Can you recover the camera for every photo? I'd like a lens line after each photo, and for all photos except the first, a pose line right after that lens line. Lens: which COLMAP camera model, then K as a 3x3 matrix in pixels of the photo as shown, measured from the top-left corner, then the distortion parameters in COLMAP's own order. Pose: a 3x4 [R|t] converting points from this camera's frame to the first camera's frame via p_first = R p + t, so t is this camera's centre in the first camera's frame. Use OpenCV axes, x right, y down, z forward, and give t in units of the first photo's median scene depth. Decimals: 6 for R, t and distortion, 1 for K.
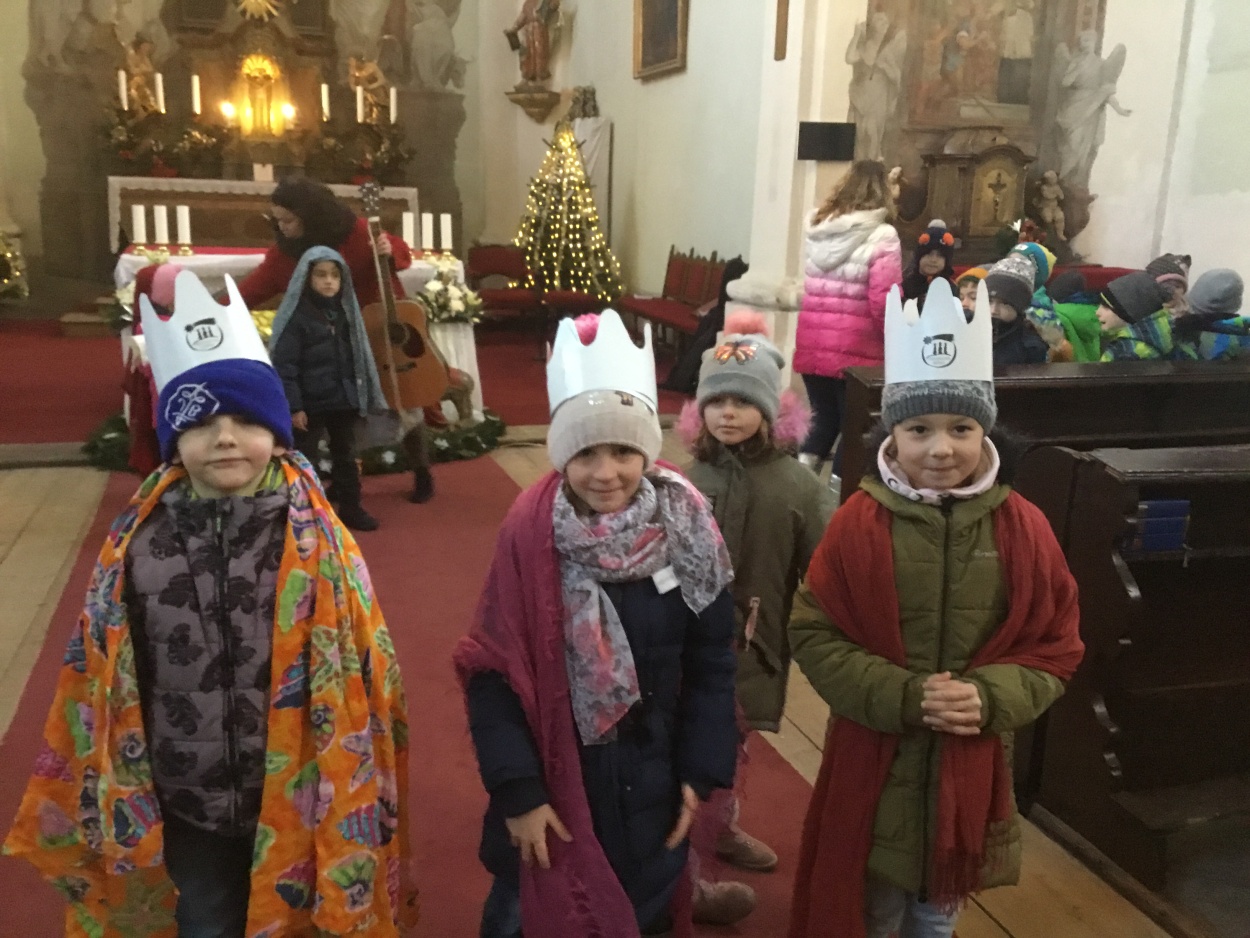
lens RADIAL K [[1157.1, 0, 625.0], [0, 1157.1, 469.0], [0, 0, 1]] dist [0.165092, -0.367609]
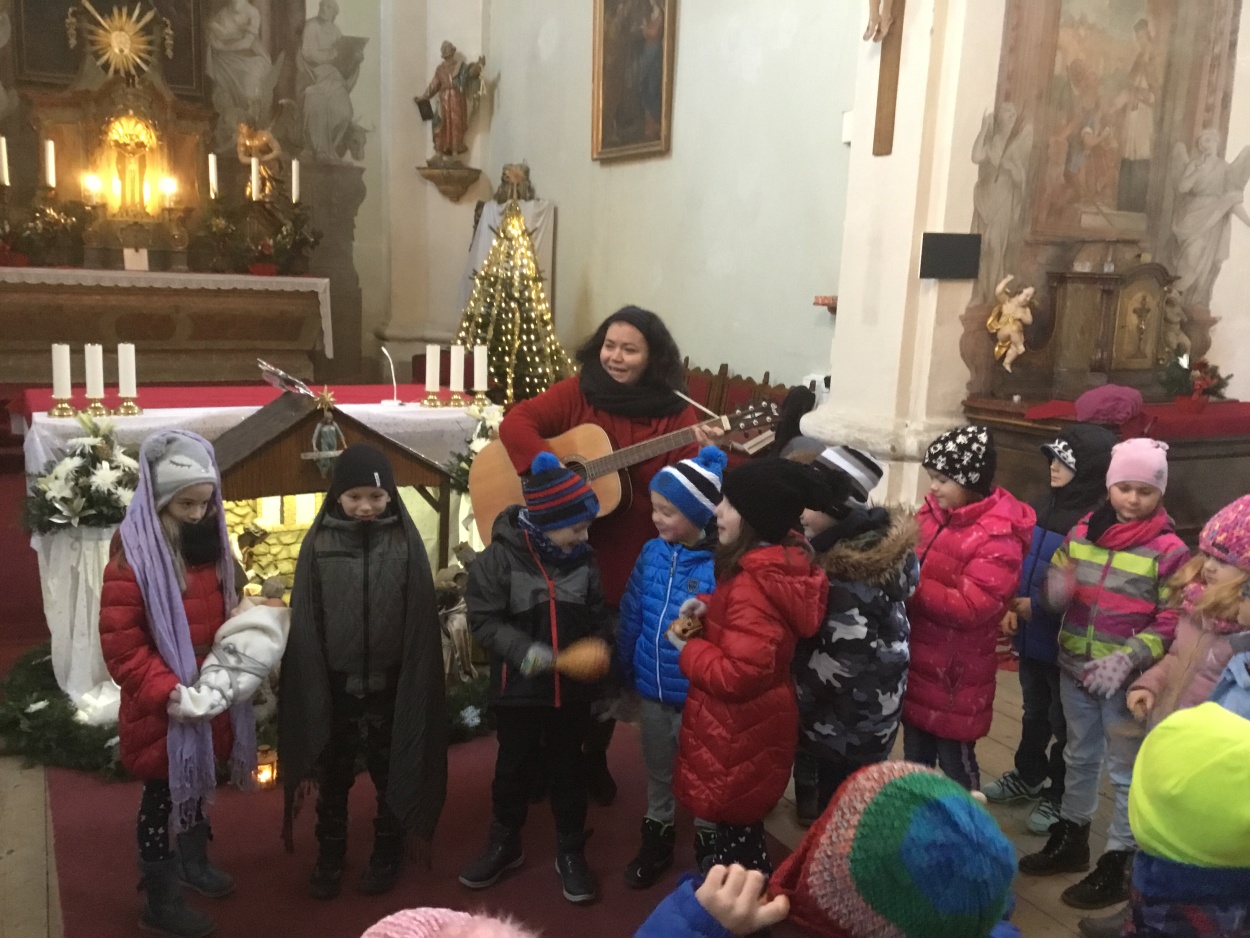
lens RADIAL K [[1139.4, 0, 625.0], [0, 1139.4, 469.0], [0, 0, 1]] dist [0.133852, -0.252281]
pose [[0.985142, -0.020473, 0.170517, -0.119193], [0.027971, 0.998739, -0.041683, -0.066122], [-0.169448, 0.045833, 0.984473, 0.163099]]
